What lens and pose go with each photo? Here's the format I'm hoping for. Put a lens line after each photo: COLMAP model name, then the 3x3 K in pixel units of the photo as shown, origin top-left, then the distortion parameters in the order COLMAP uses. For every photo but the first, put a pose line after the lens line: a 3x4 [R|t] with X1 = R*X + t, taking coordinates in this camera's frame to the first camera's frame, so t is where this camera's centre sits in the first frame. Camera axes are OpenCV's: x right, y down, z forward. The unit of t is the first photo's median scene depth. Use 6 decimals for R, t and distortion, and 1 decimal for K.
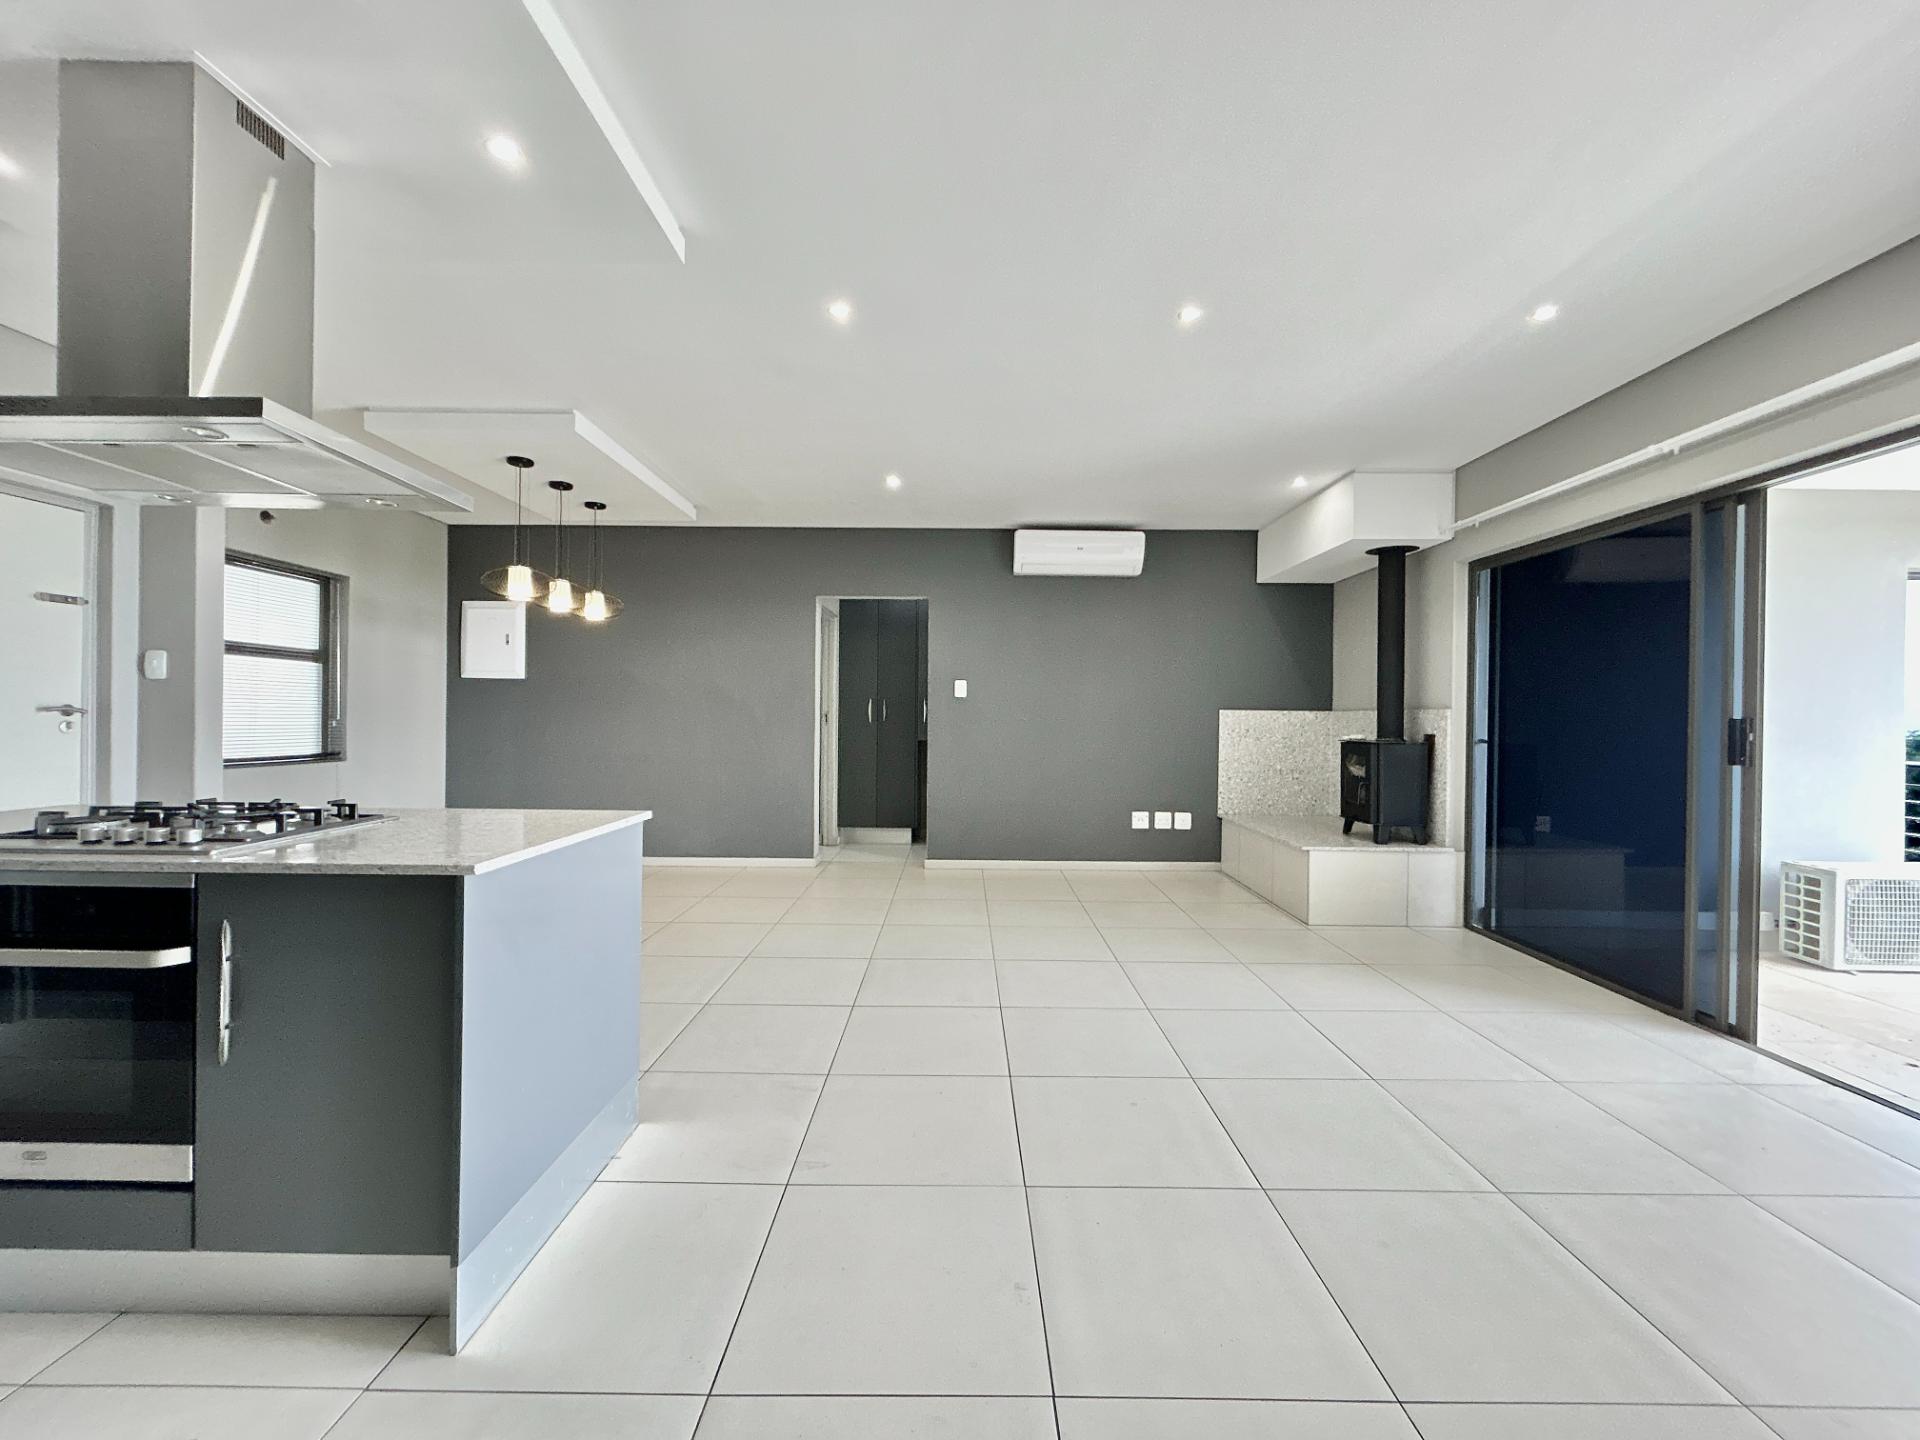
lens RADIAL K [[773.4, 0, 967.5], [0, 773.4, 716.4], [0, 0, 1]] dist [0.003548, -0.000237]
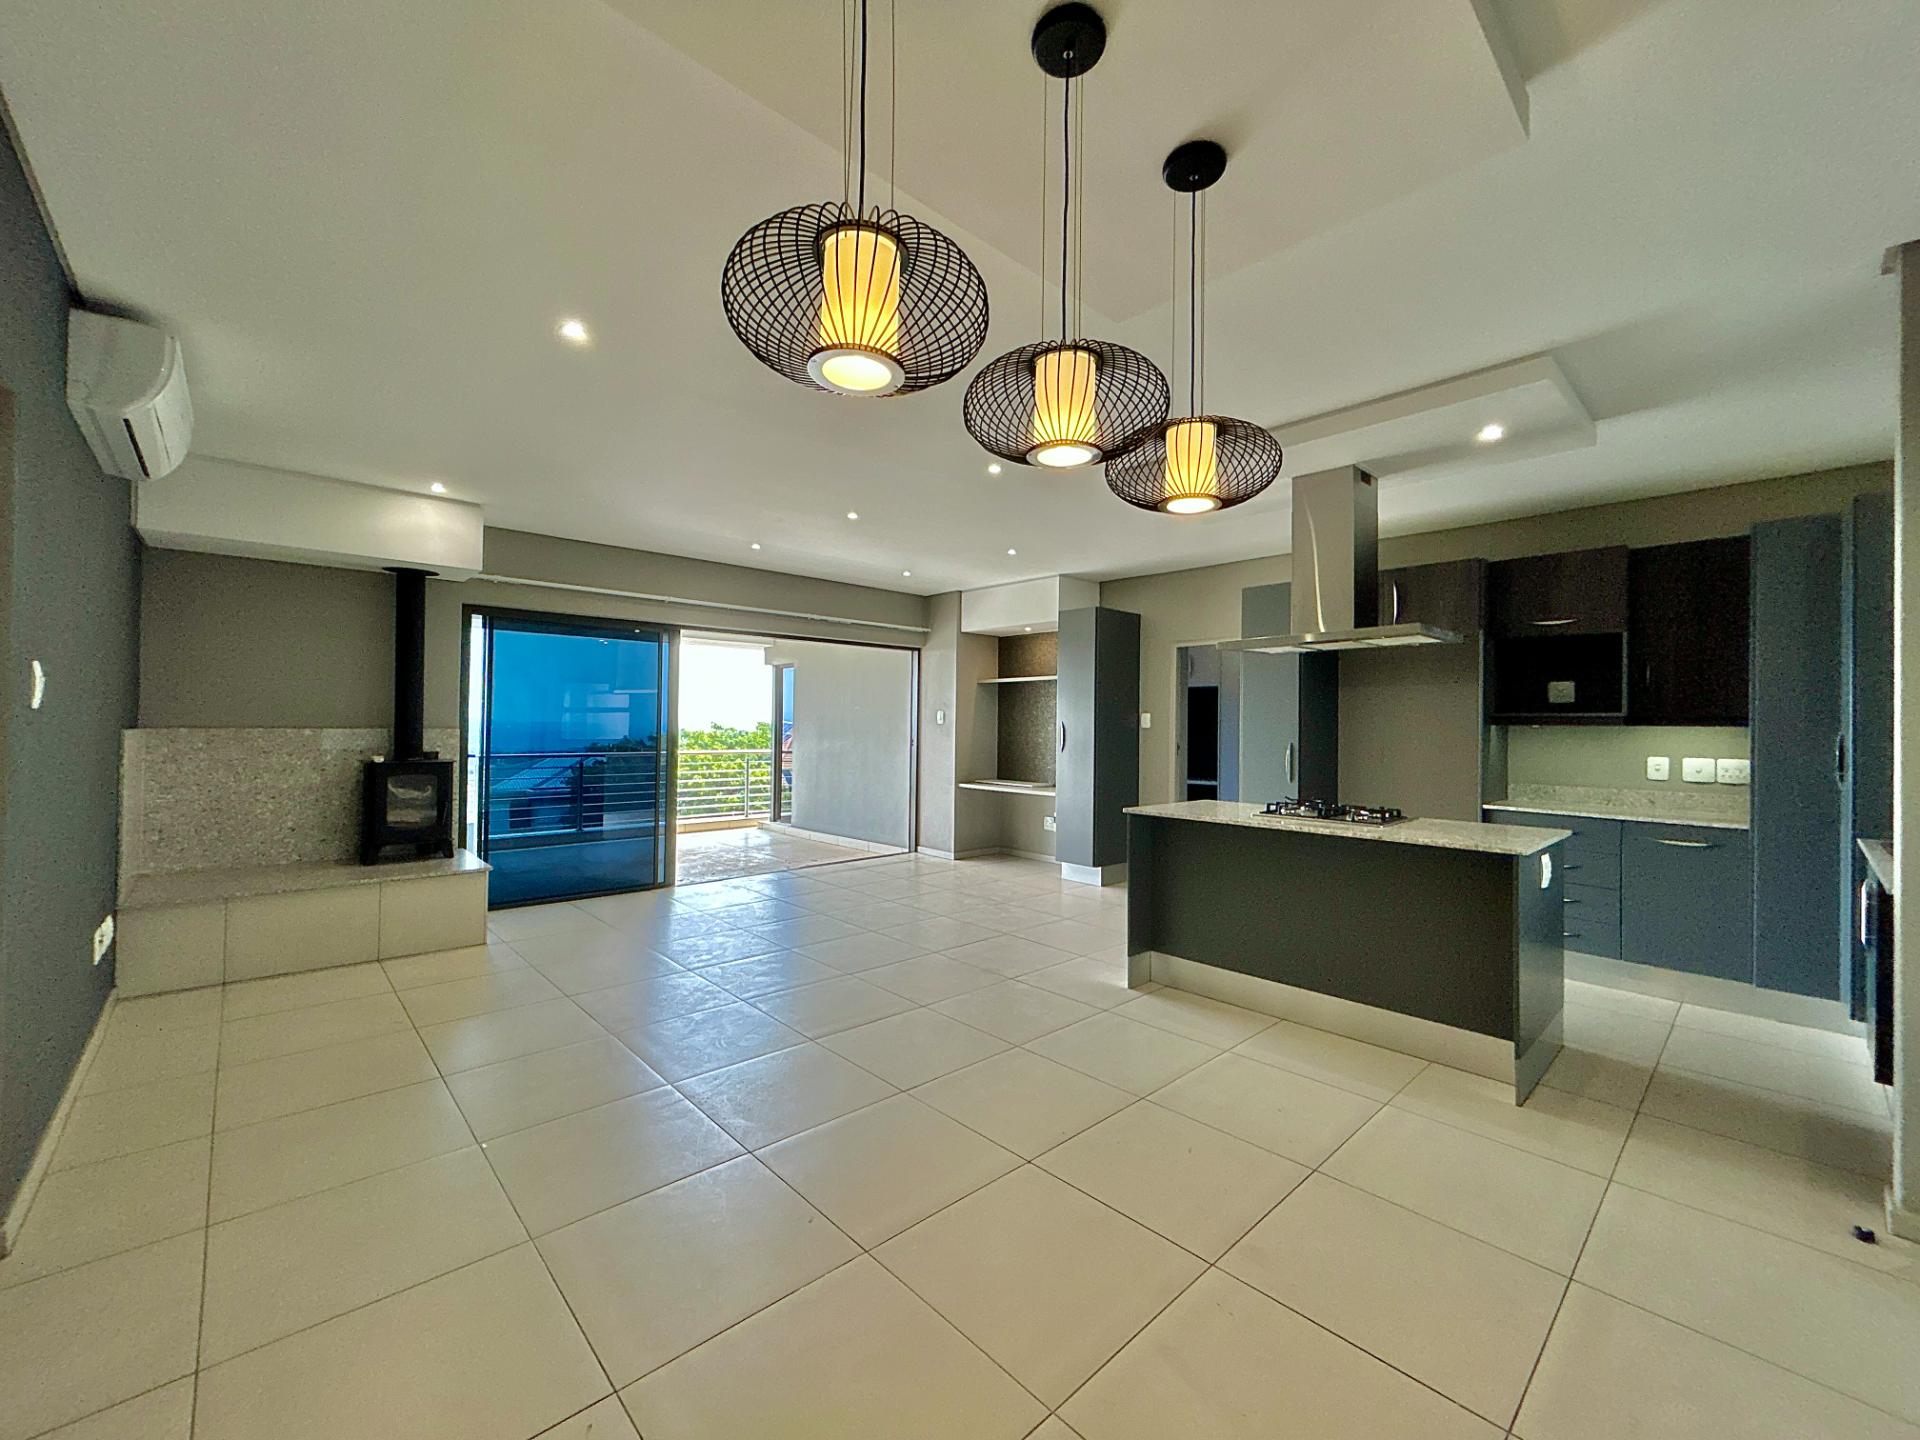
lens RADIAL K [[773.4, 0, 964.8], [0, 773.4, 713.7], [0, 0, 1]] dist [0.003548, -0.000237]
pose [[-0.679072, -0.008816, 0.734019, -0.643690], [-0.016396, 0.999861, -0.003160, -0.036782], [-0.733888, -0.014181, -0.679122, 1.100439]]
